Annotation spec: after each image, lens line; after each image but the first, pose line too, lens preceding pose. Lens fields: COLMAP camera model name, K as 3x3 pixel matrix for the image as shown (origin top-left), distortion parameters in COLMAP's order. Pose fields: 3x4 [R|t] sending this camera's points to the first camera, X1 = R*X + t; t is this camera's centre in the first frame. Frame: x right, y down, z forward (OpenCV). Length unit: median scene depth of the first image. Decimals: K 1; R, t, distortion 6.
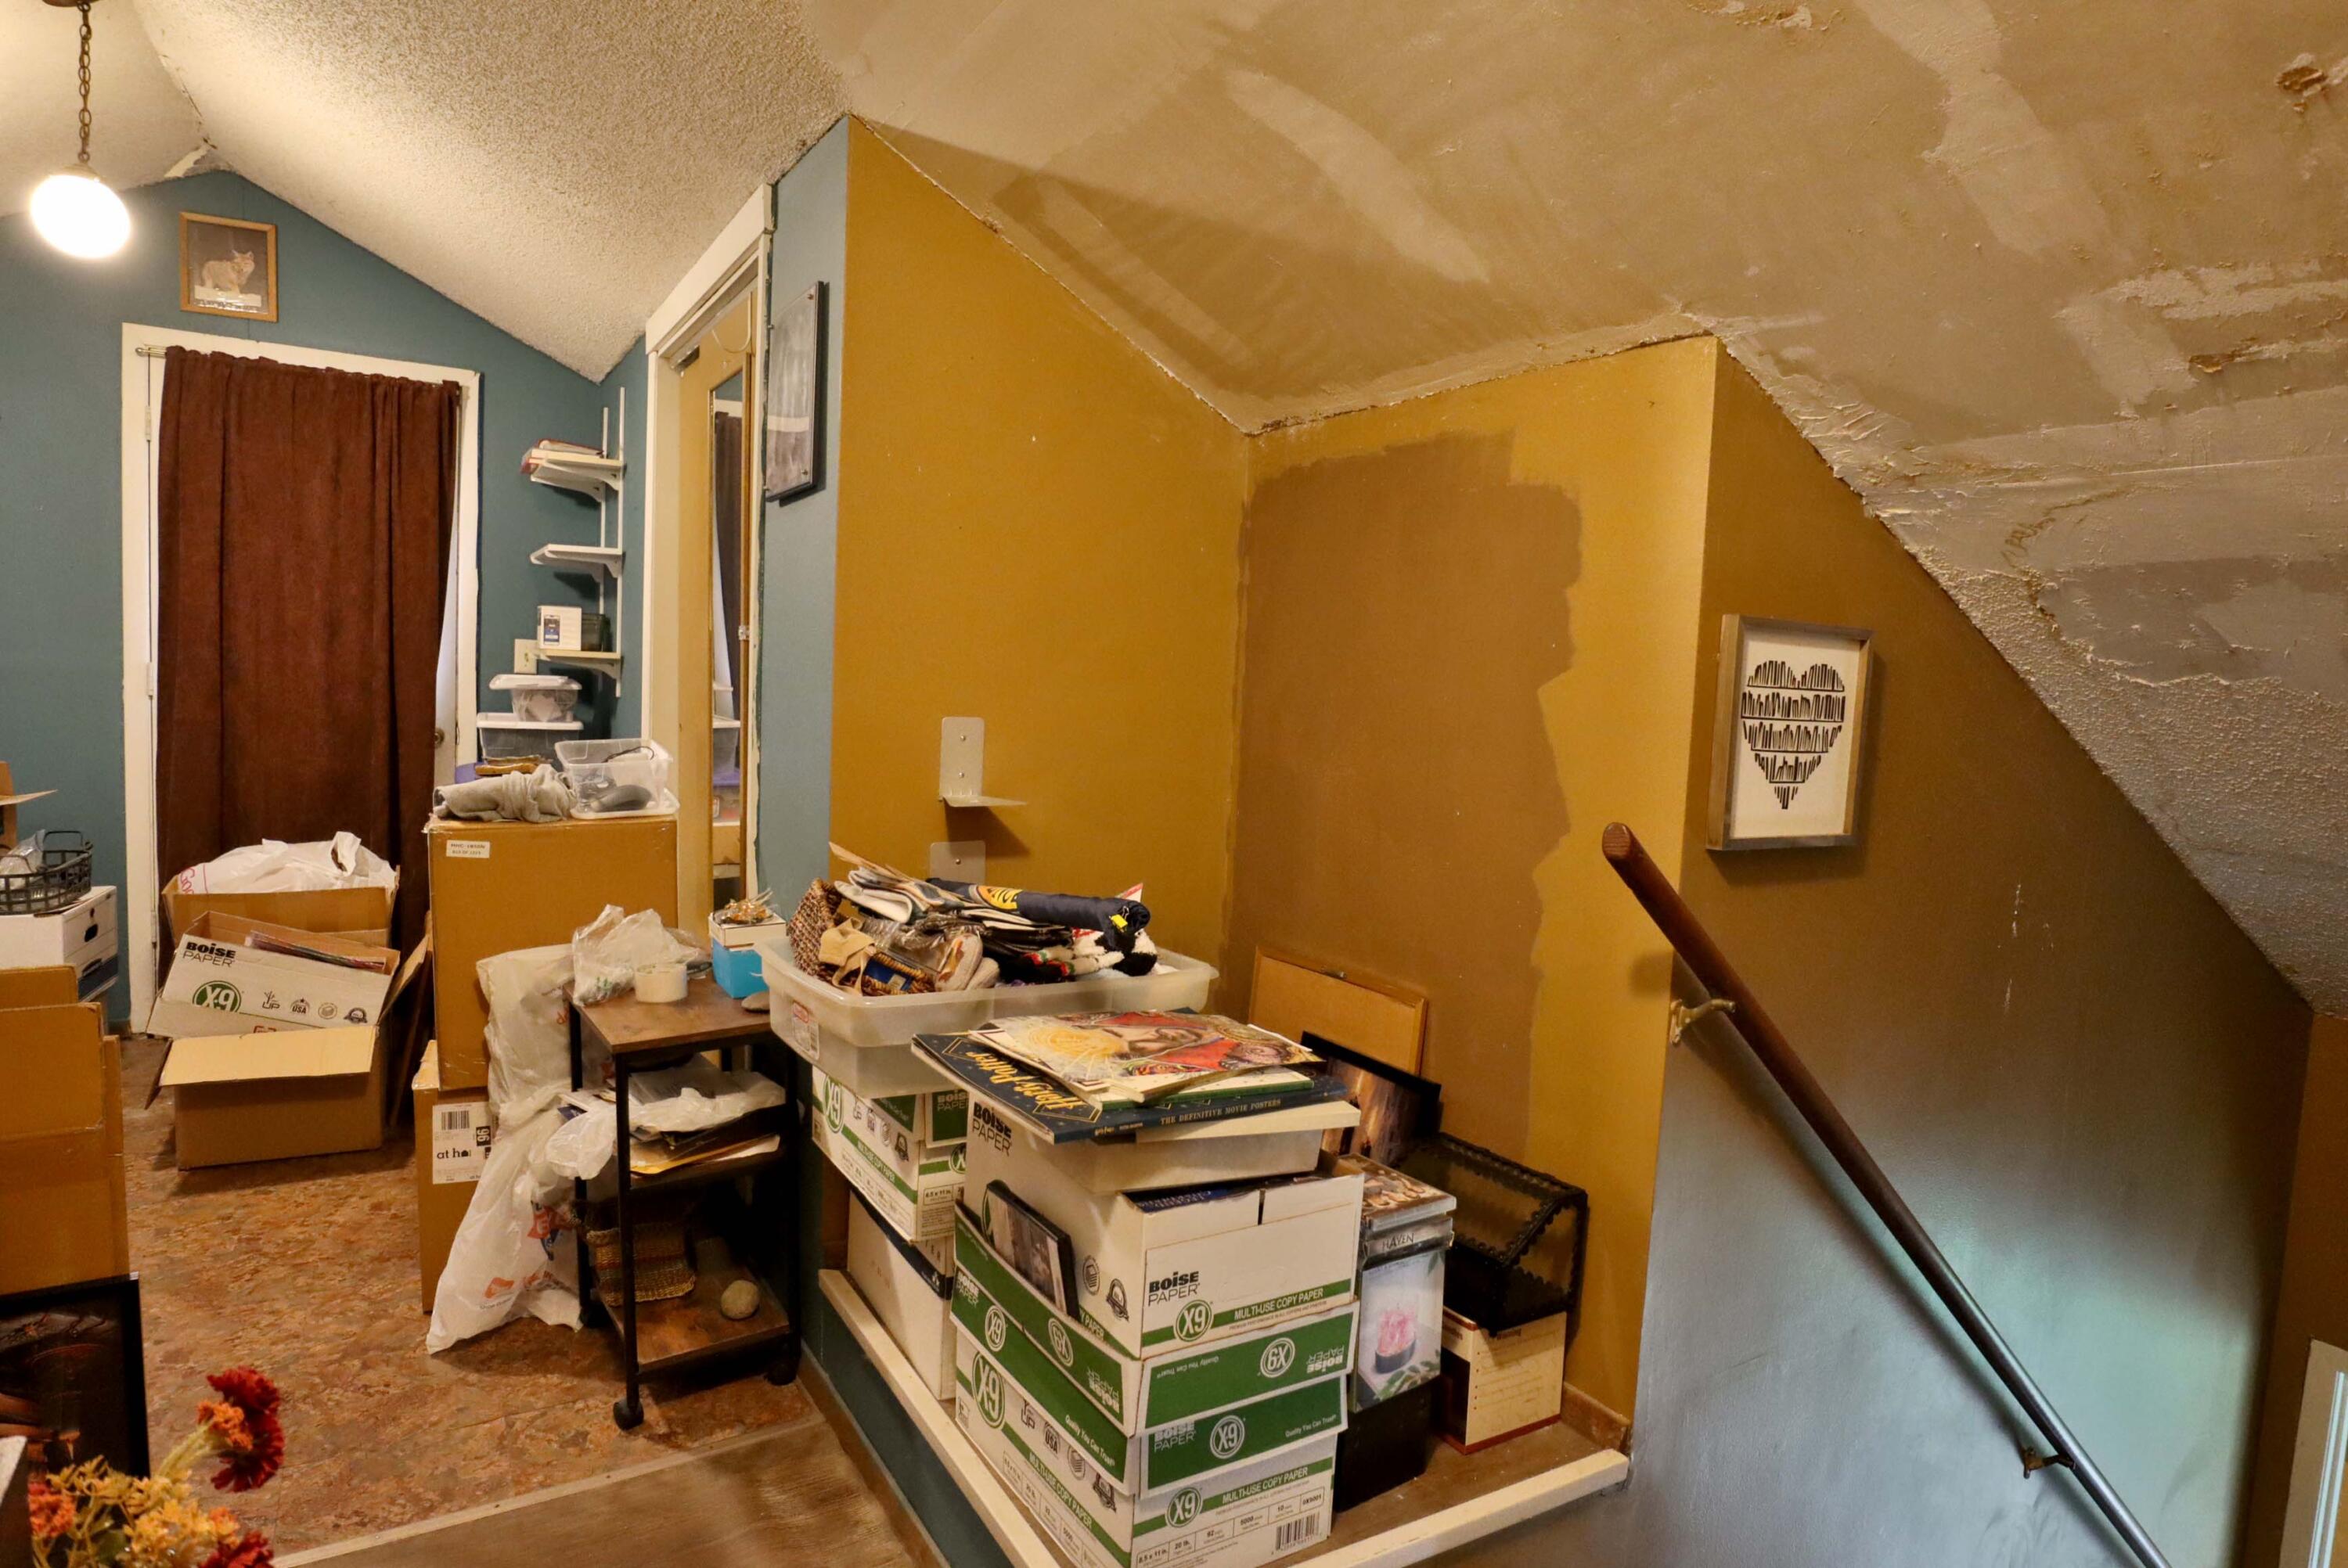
lens RADIAL K [[1320.9, 0, 1181.1], [0, 1320.9, 771.5], [0, 0, 1]] dist [-0.048363, 0.017538]
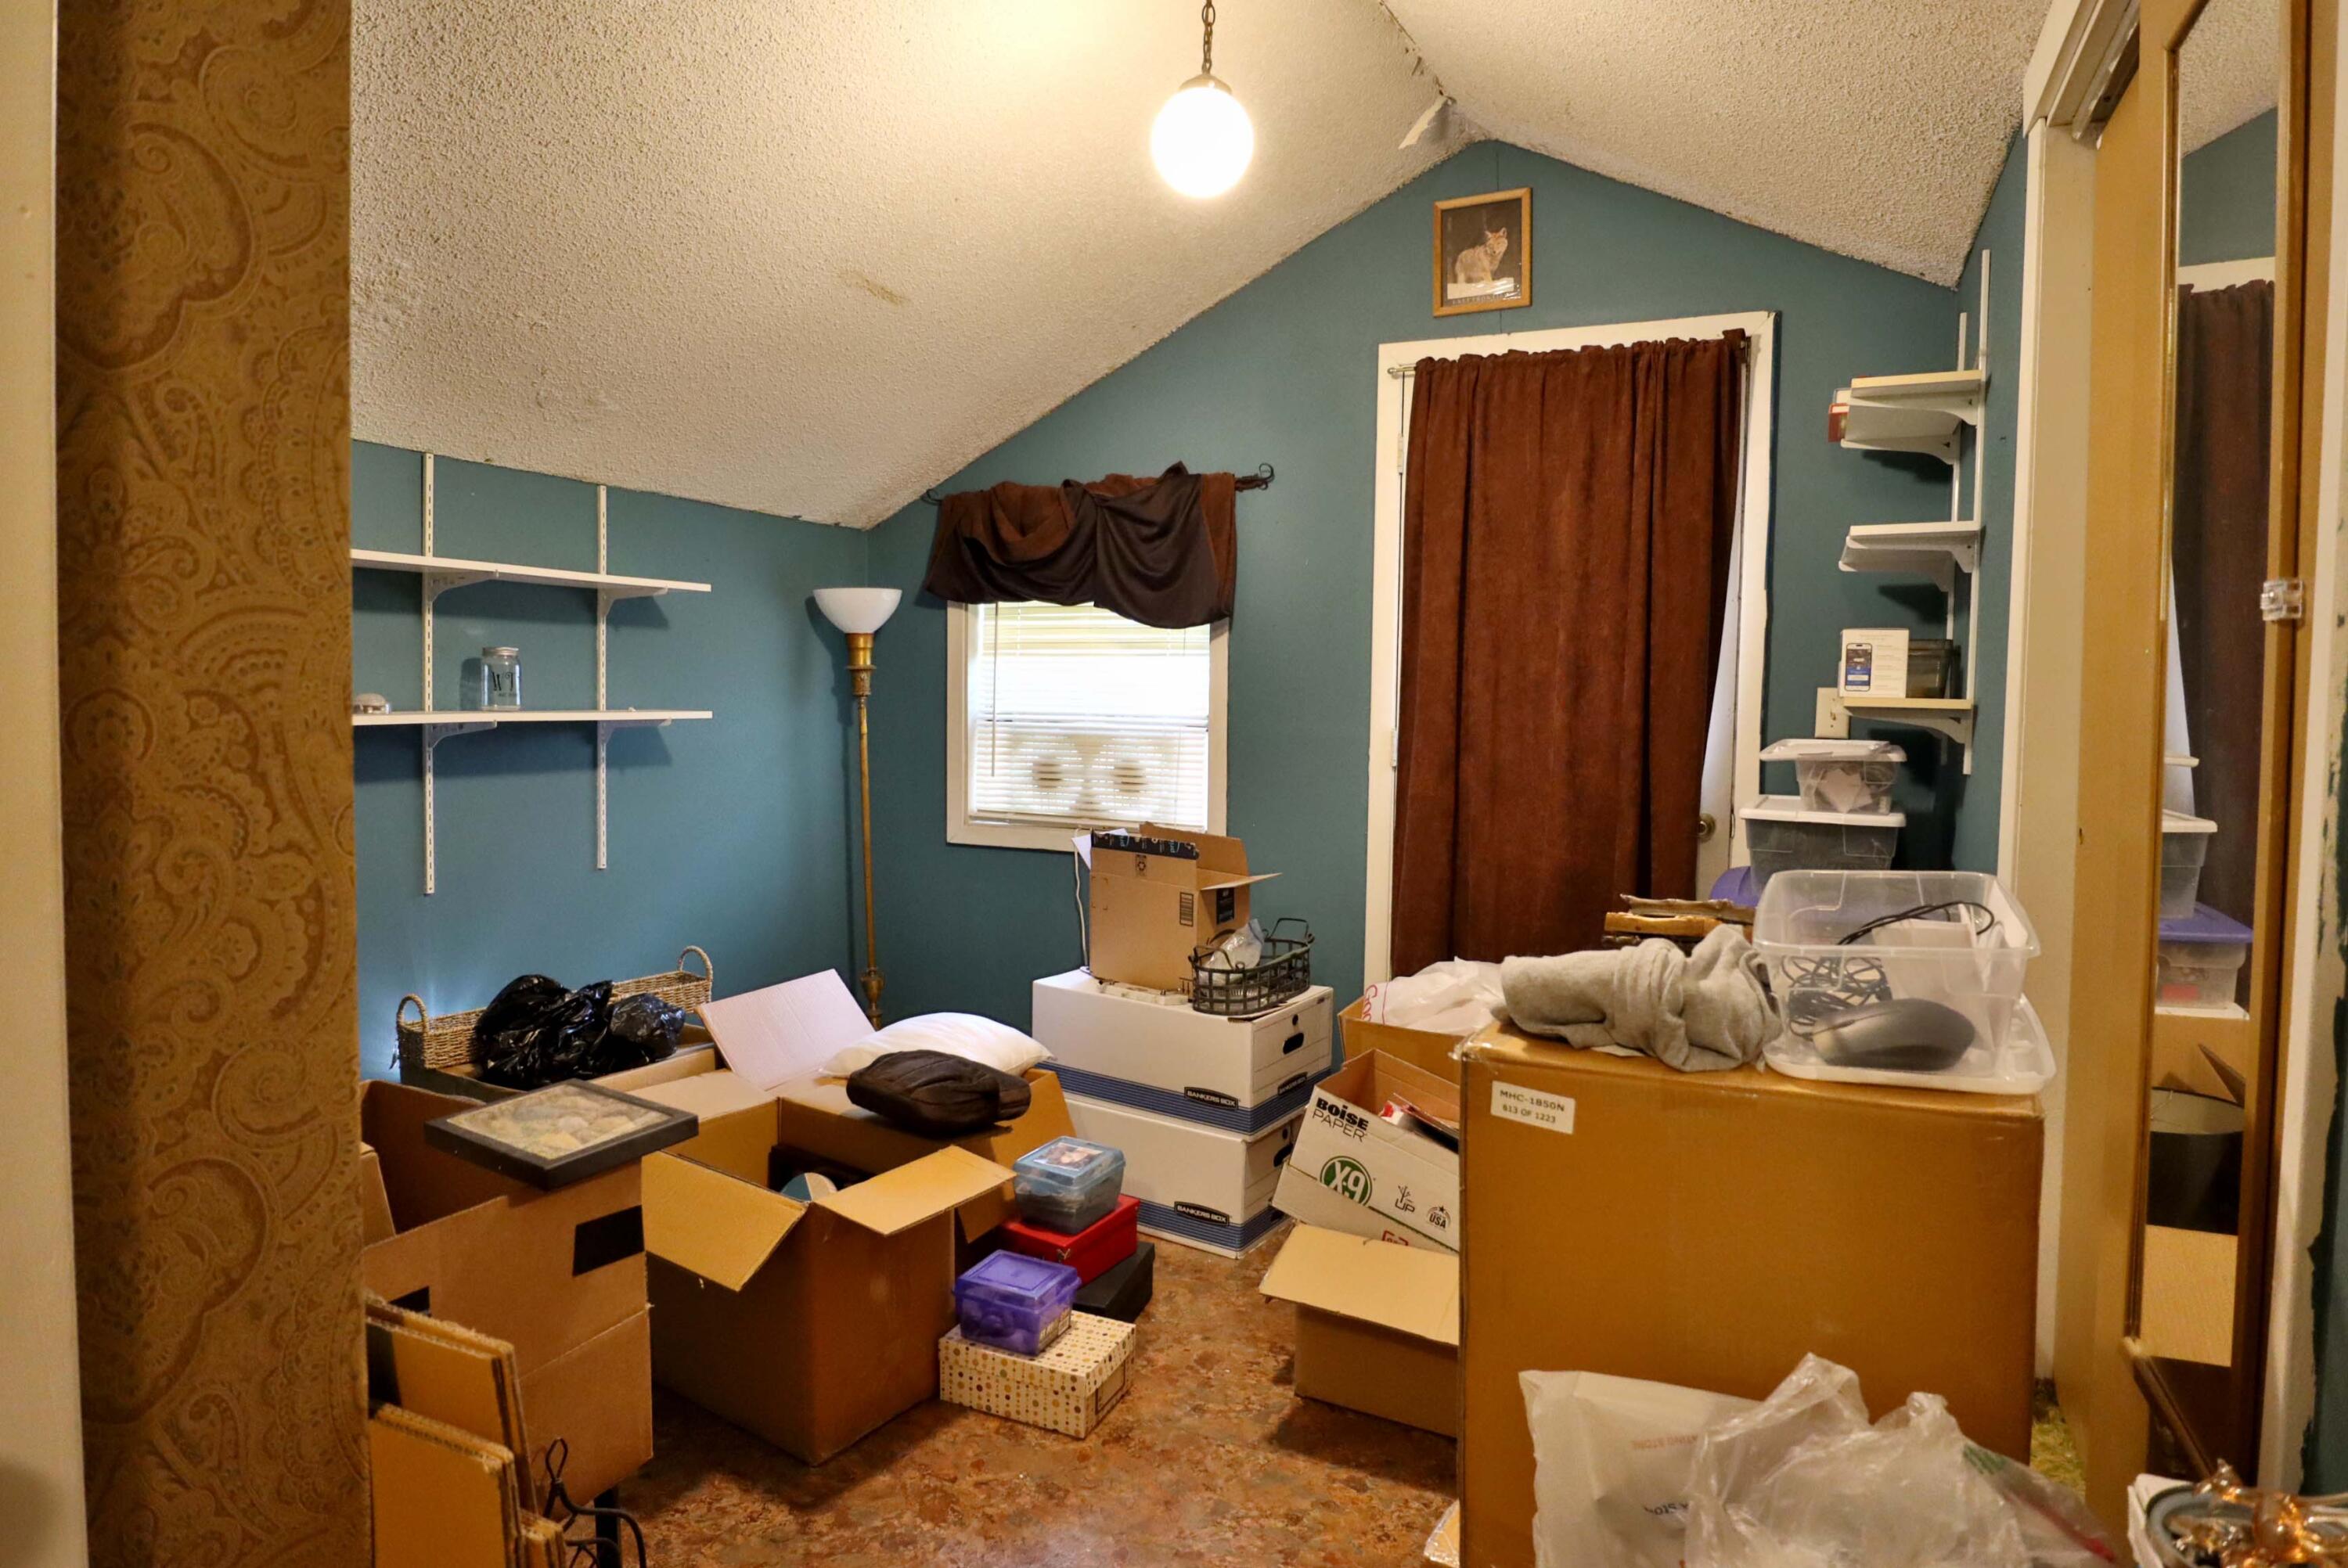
lens RADIAL K [[1323.3, 0, 1177.8], [0, 1323.3, 777.4], [0, 0, 1]] dist [-0.049104, 0.022465]
pose [[0.555722, 0.010317, -0.831304, -0.140697], [-0.051946, 0.998400, -0.022334, -0.024266], [0.829744, 0.055595, 0.555369, 0.384099]]
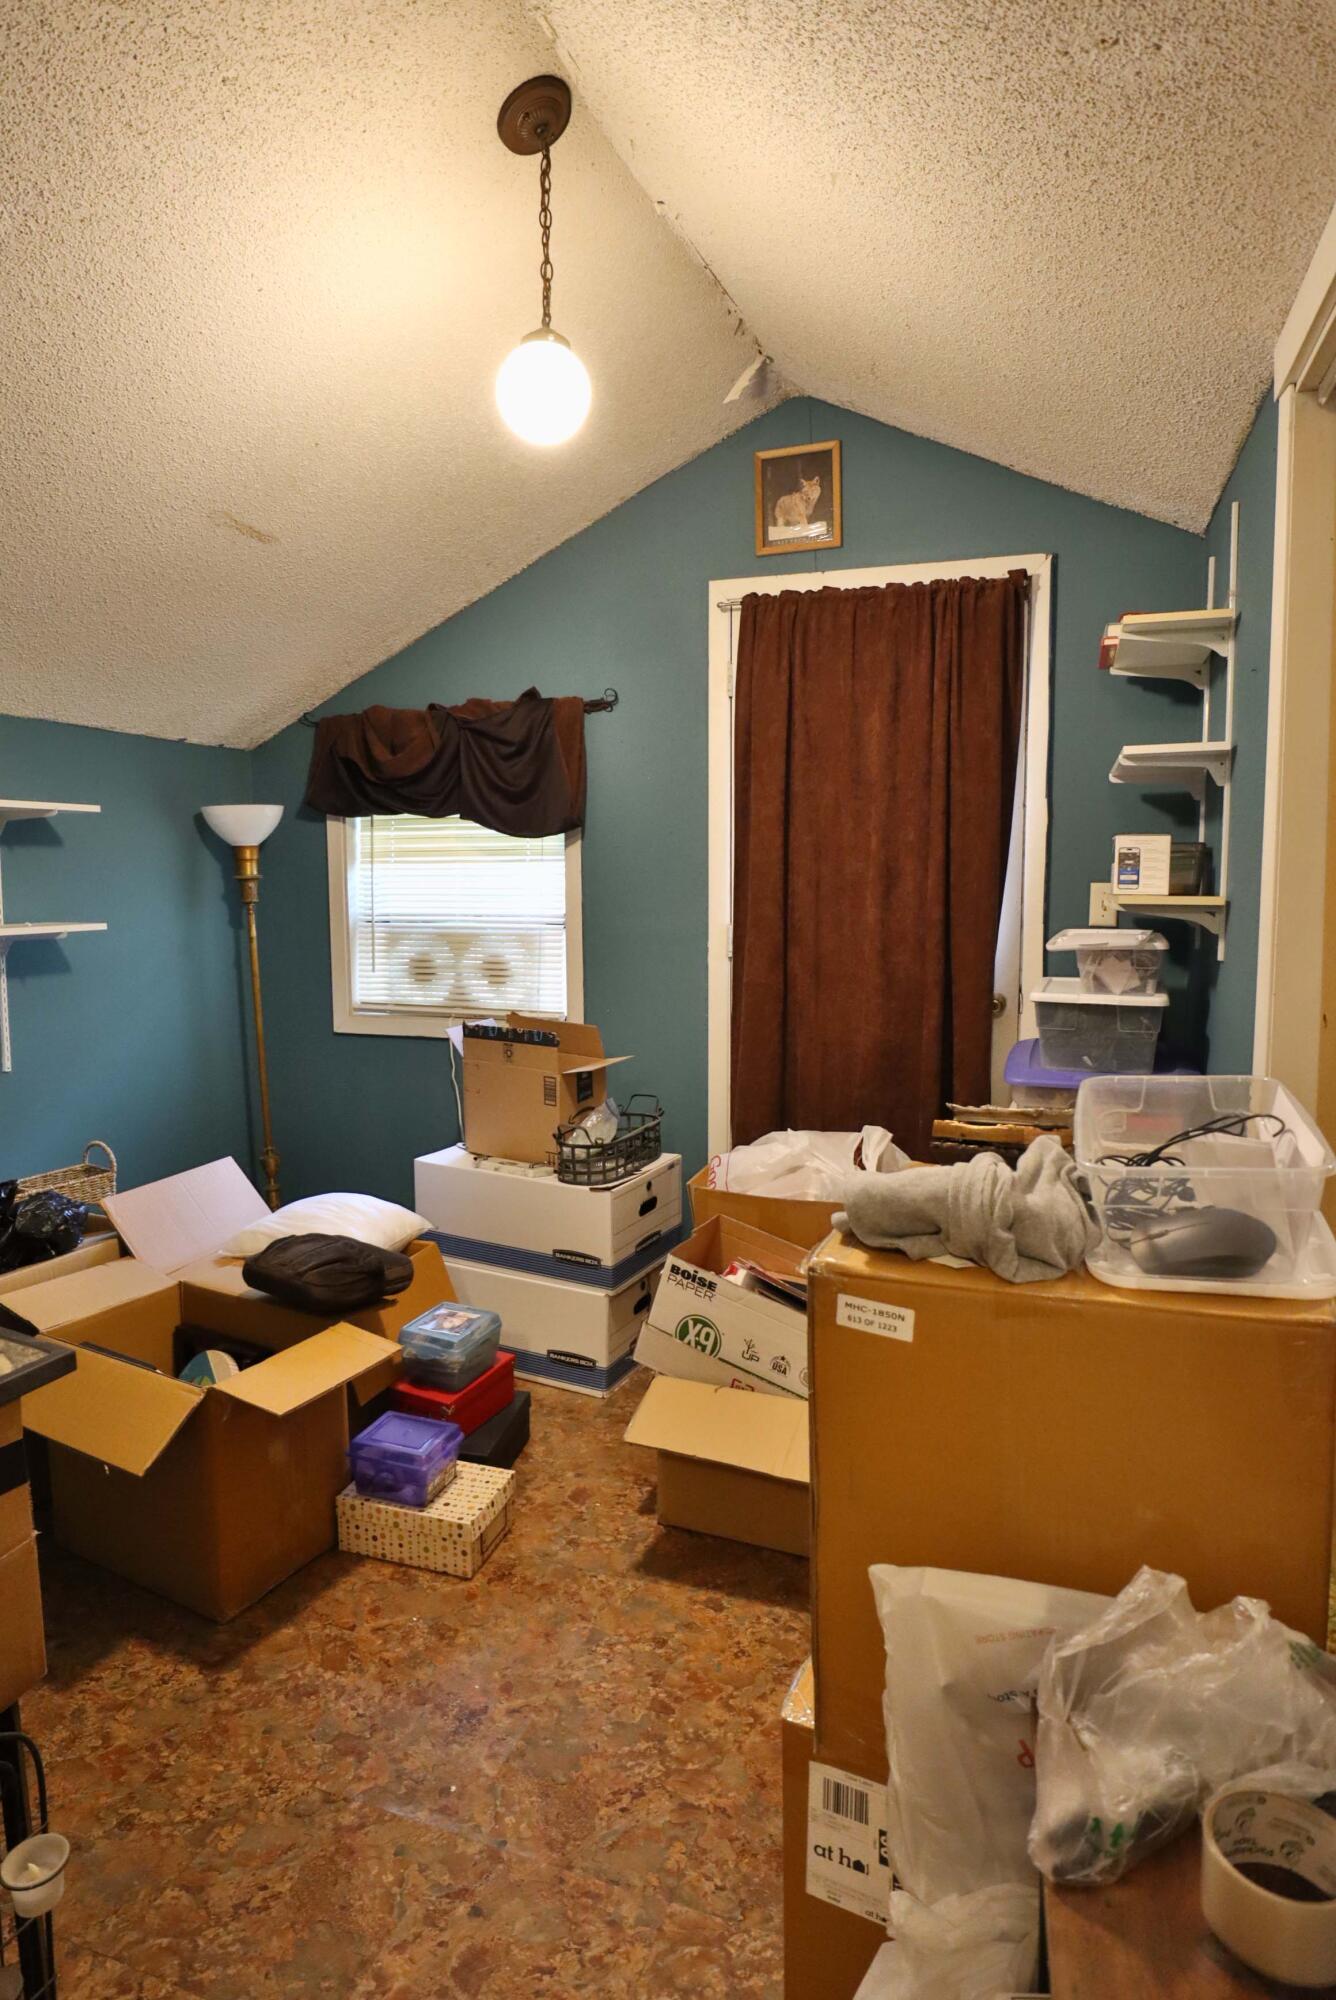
lens RADIAL K [[1127.3, 0, 649.9], [0, 1127.3, 998.7], [0, 0, 1]] dist [-0.049104, 0.022465]
pose [[0.631652, 0.028732, -0.774720, -0.168278], [-0.025121, 0.999547, 0.016589, -0.039772], [0.774845, 0.008983, 0.632087, 0.405490]]
